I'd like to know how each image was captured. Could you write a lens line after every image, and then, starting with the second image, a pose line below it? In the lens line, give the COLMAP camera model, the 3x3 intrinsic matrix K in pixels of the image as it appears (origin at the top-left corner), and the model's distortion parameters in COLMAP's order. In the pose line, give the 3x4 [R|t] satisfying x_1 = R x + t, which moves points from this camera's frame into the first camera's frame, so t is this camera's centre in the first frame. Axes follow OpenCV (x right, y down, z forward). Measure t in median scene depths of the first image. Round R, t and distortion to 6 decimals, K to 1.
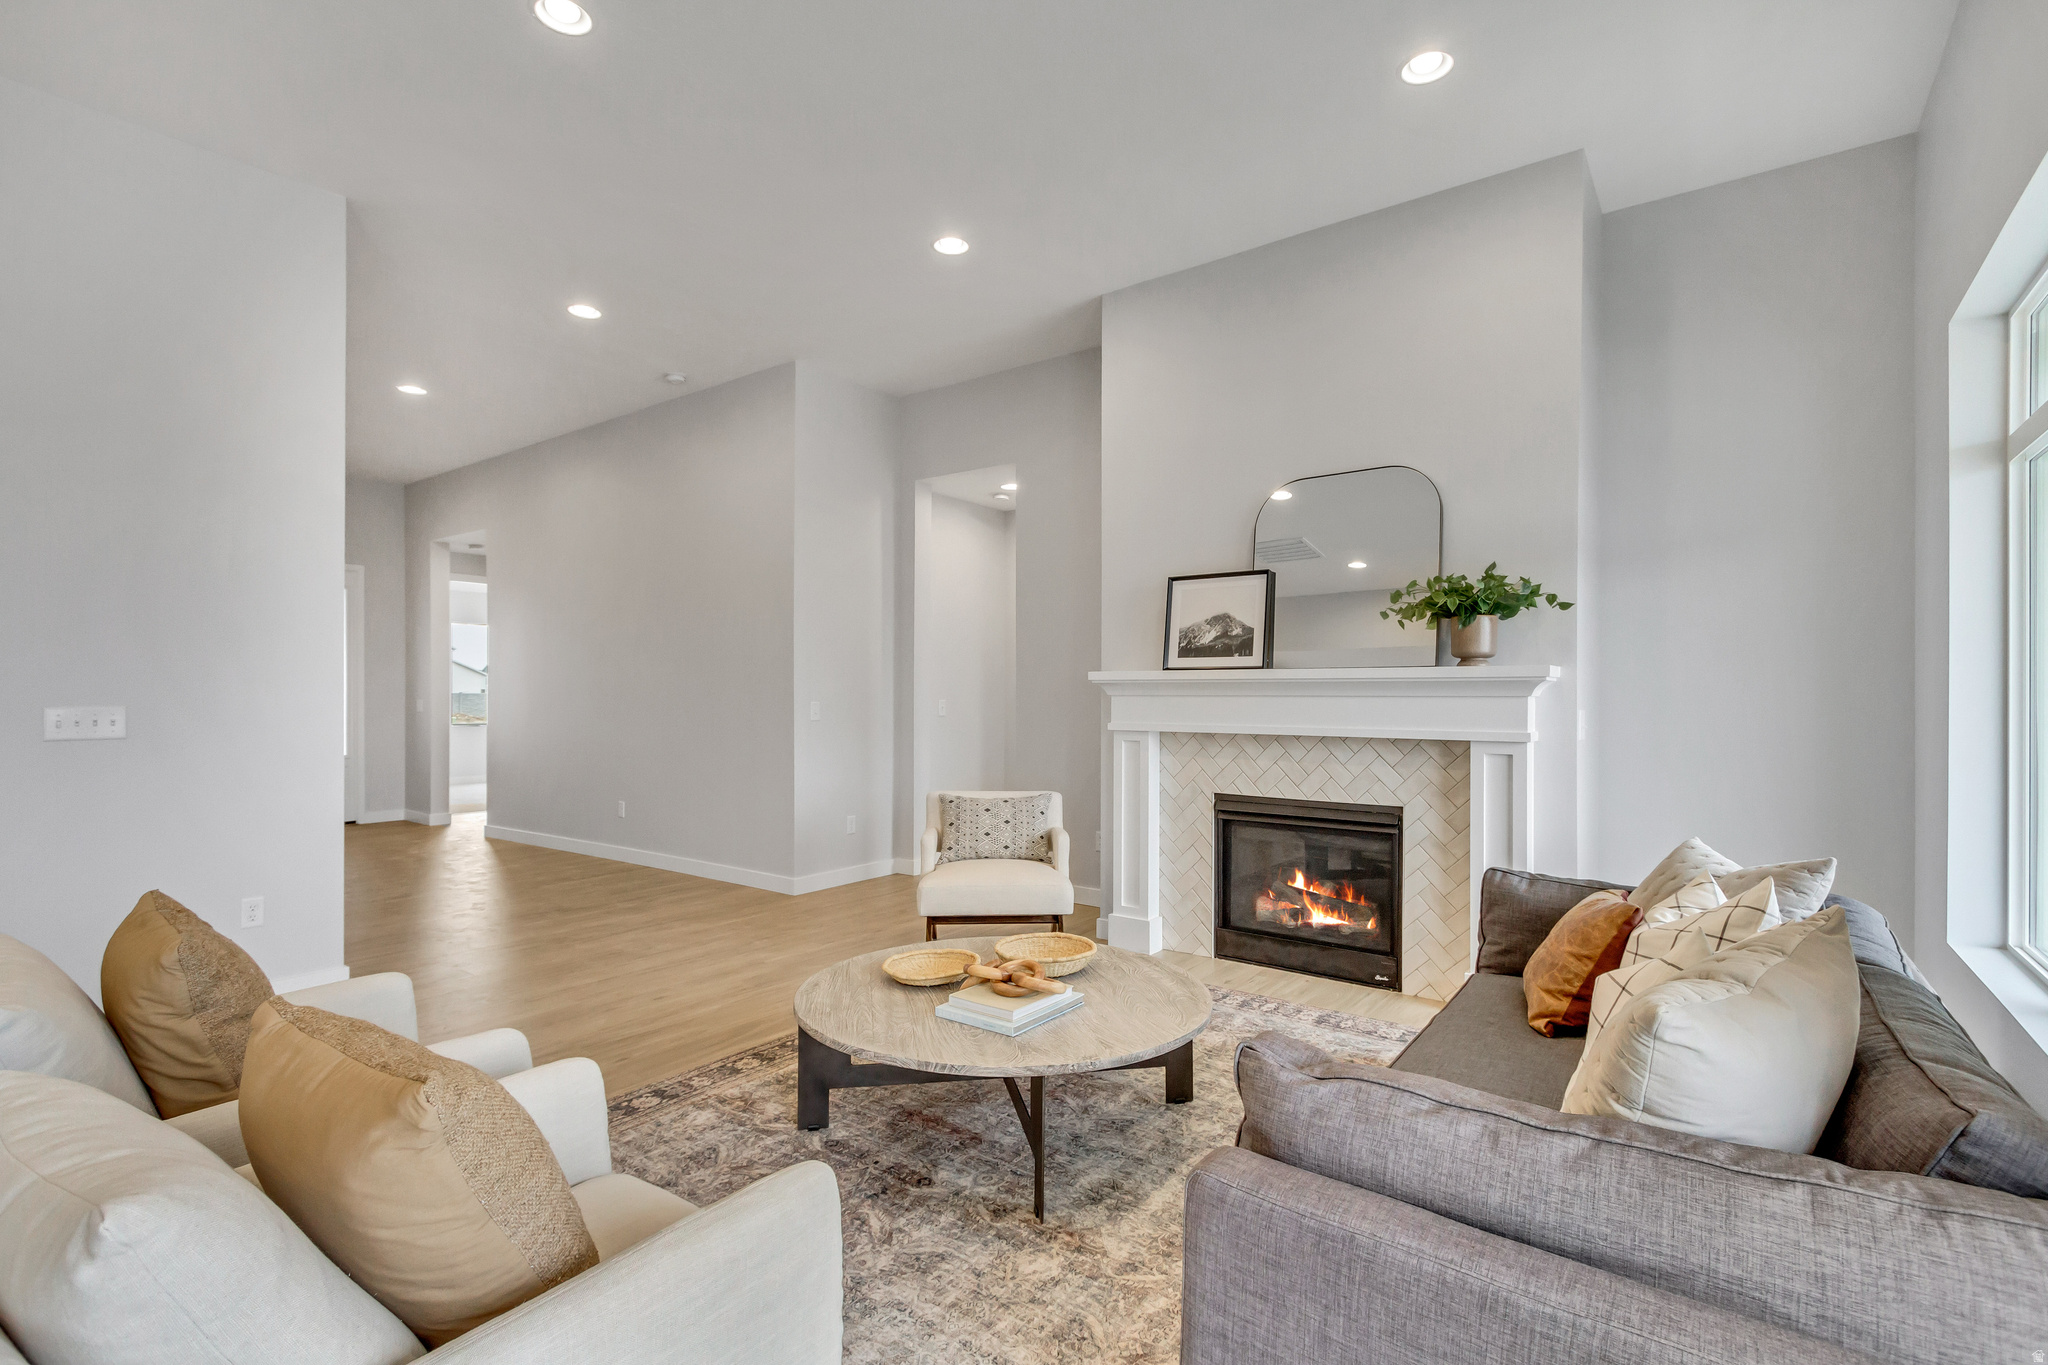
lens RADIAL K [[943.0, 0, 1035.1], [0, 943.0, 692.0], [0, 0, 1]] dist [0.001772, -0.000091]
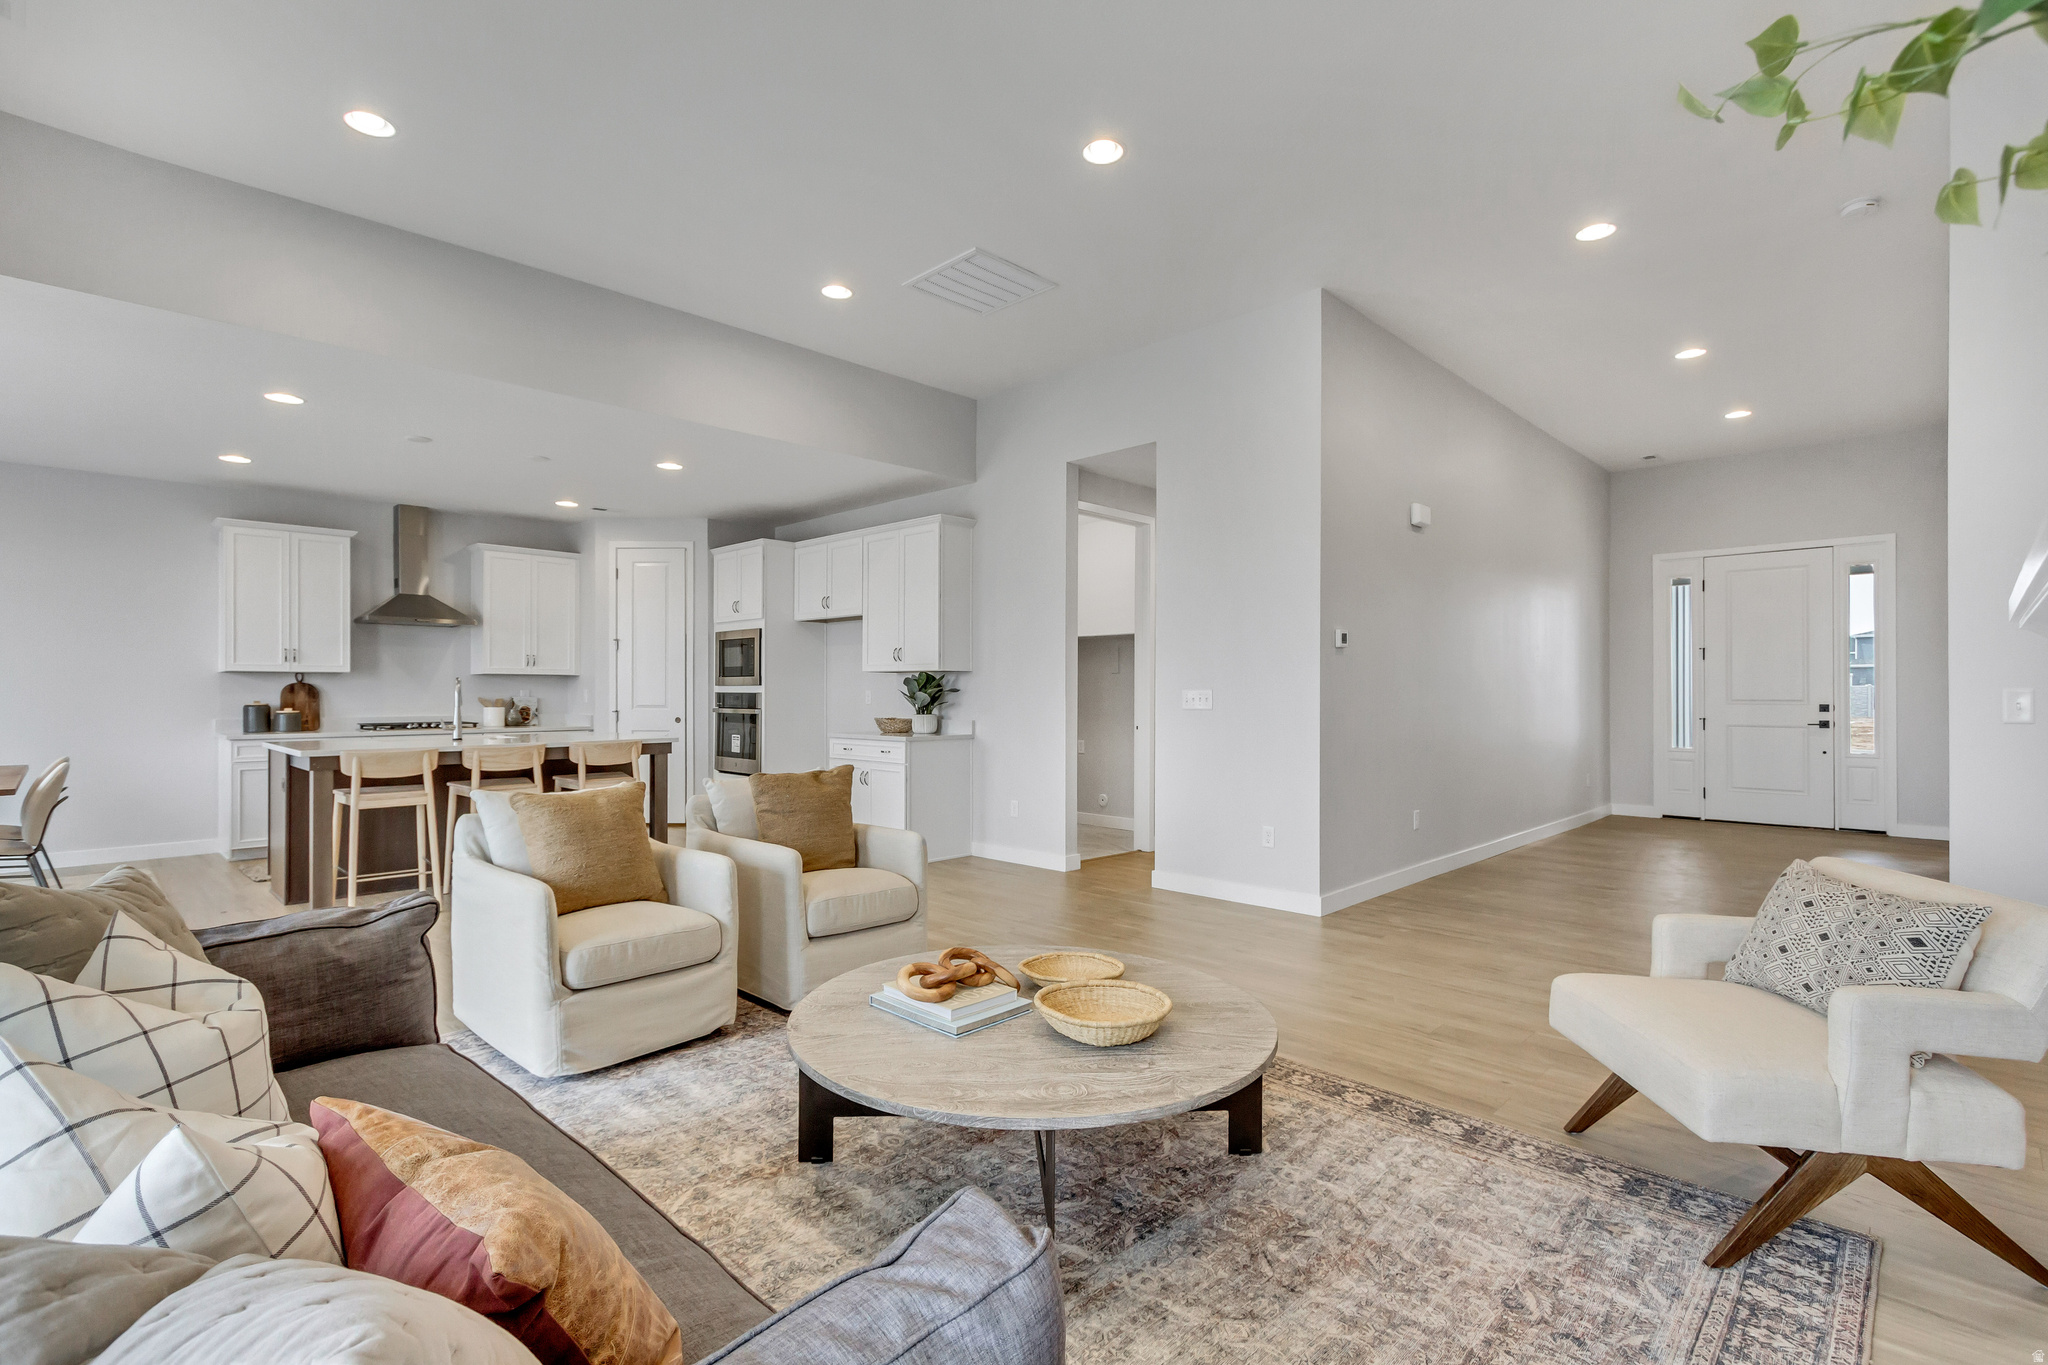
lens RADIAL K [[943.0, 0, 1035.1], [0, 943.0, 692.0], [0, 0, 1]] dist [0.001772, -0.000091]
pose [[-0.130930, 0.002656, -0.991388, 0.774909], [0.002142, 0.999995, 0.002396, 0.019816], [0.991389, -0.001810, -0.130935, 1.051693]]
